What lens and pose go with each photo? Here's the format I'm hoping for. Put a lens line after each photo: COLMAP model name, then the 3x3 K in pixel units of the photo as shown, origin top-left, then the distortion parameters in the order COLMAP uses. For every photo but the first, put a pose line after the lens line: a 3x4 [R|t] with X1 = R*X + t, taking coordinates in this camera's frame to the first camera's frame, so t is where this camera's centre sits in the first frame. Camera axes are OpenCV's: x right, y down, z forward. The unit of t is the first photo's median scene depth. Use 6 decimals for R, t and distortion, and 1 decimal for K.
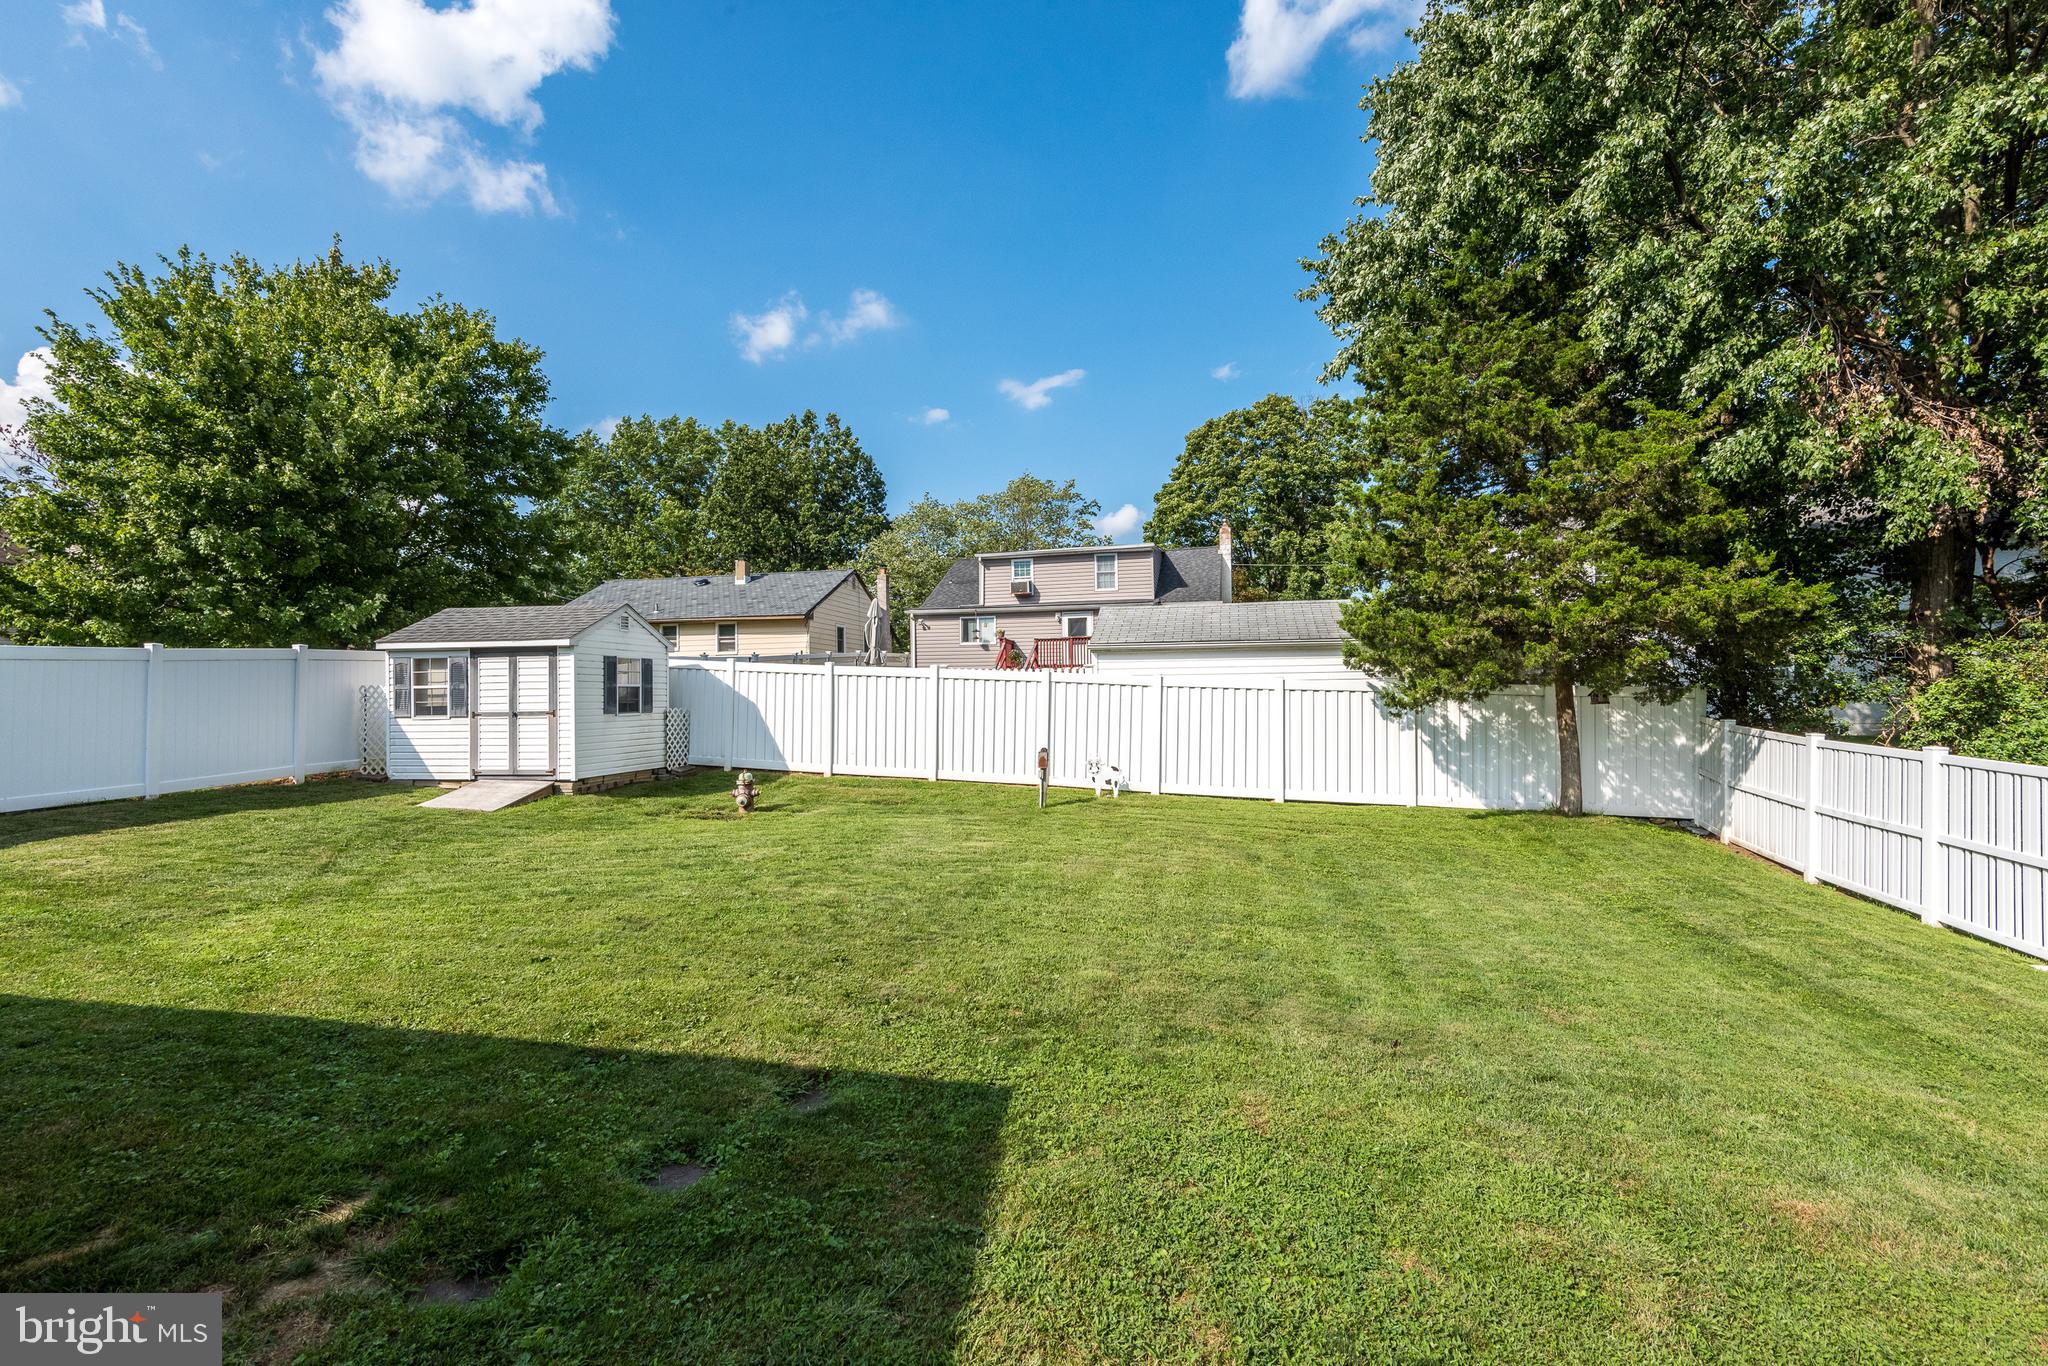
lens RADIAL K [[934.6, 0, 1041.3], [0, 934.6, 691.4], [0, 0, 1]] dist [0.015500, -0.000185]
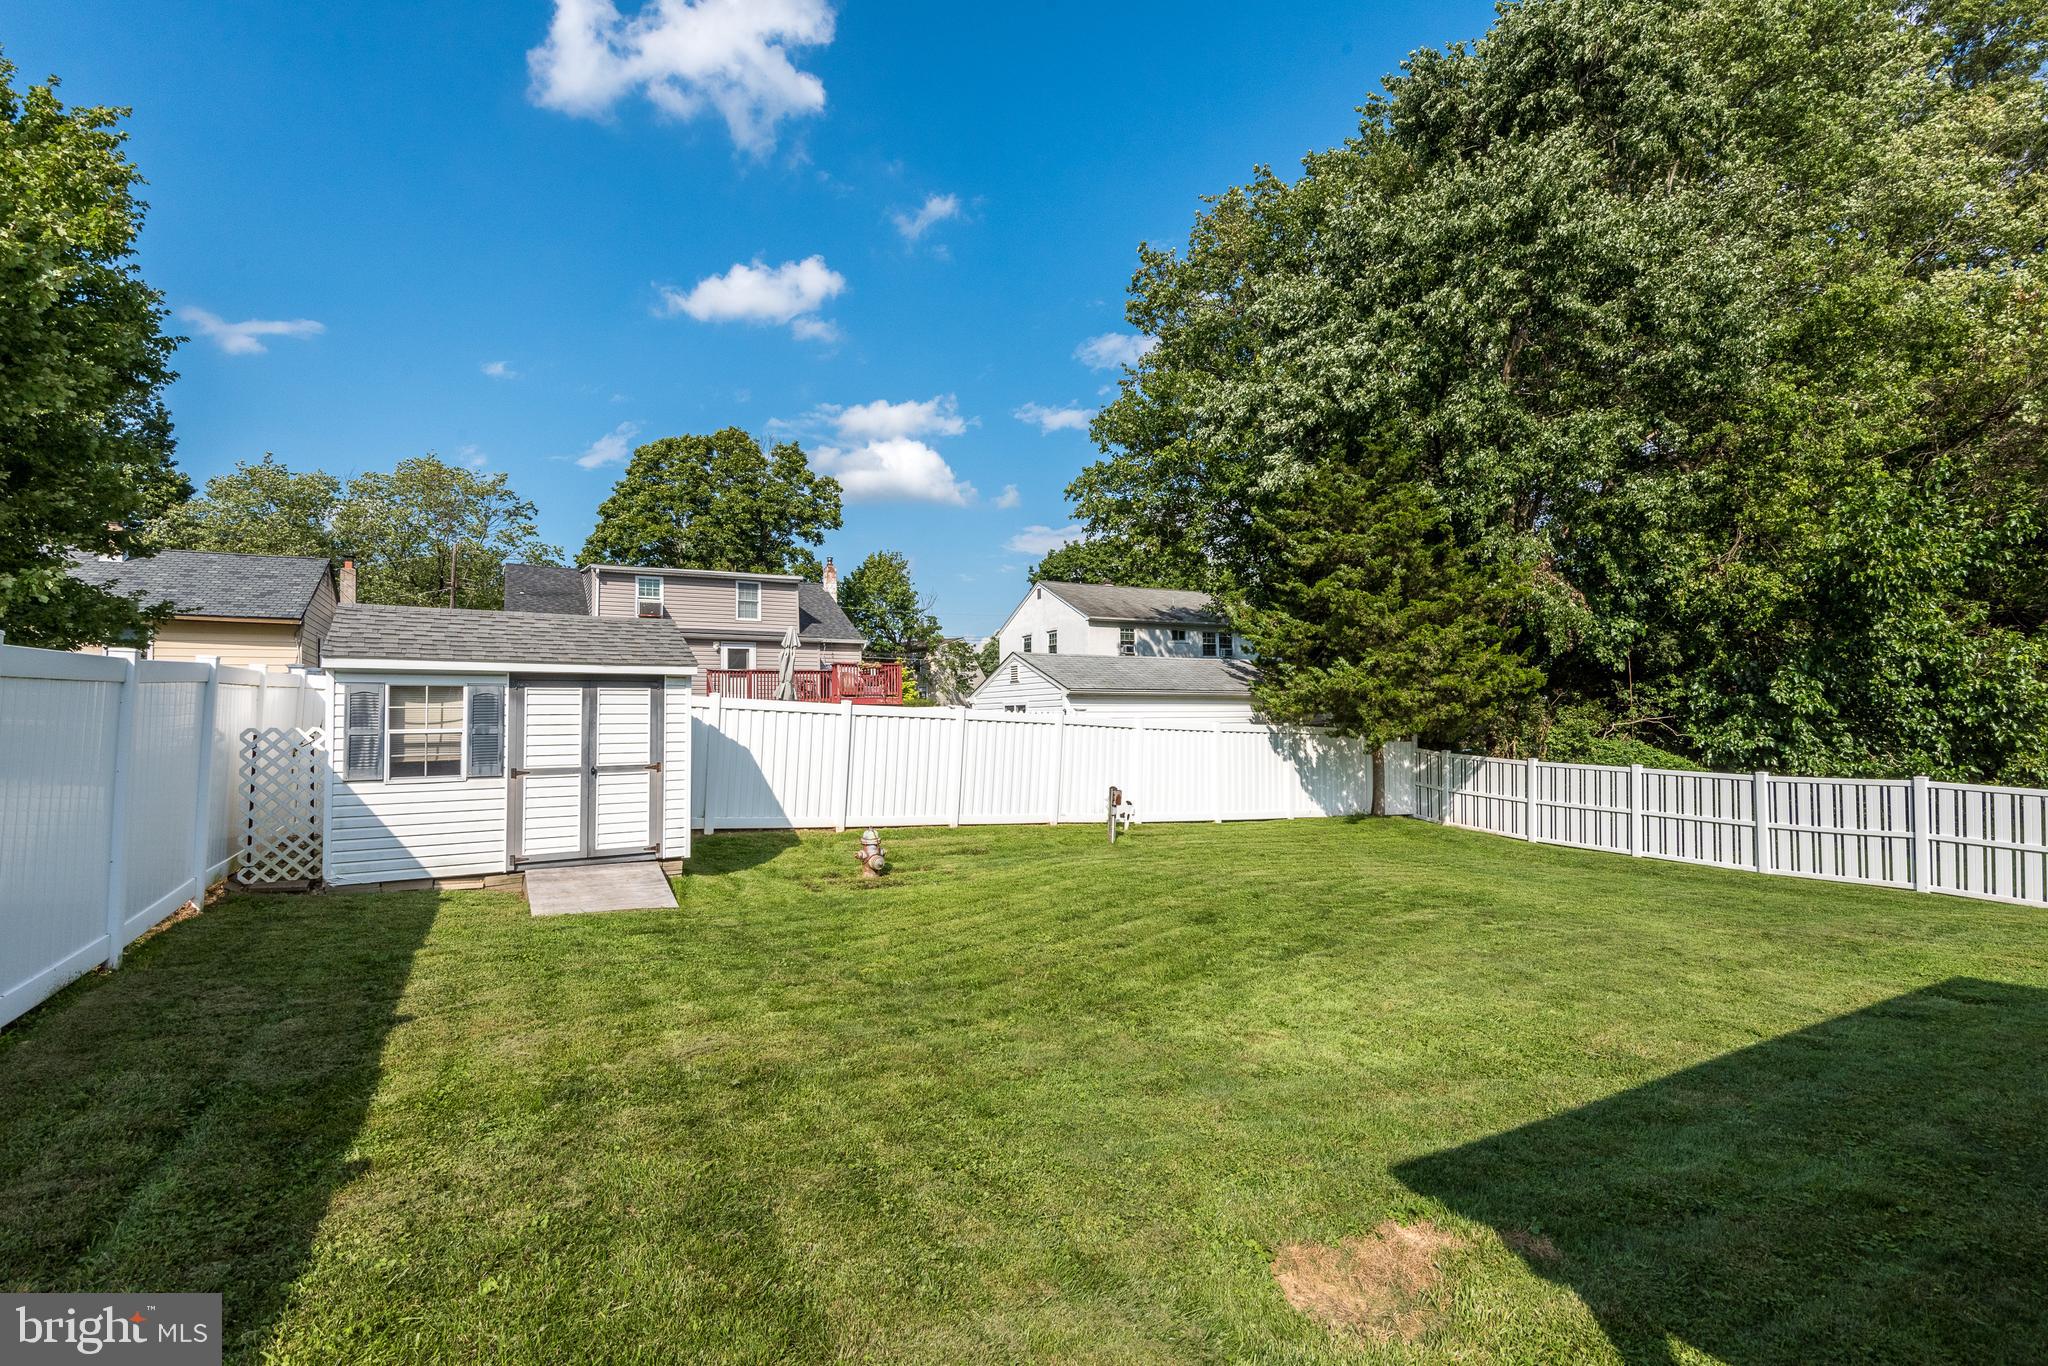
lens RADIAL K [[934.6, 0, 1041.3], [0, 934.6, 691.4], [0, 0, 1]] dist [0.015500, -0.000185]
pose [[0.740180, 0.025581, 0.671922, -0.775505], [-0.002215, 0.999363, -0.035607, -0.009874], [-0.672406, 0.024867, 0.739765, 0.256282]]
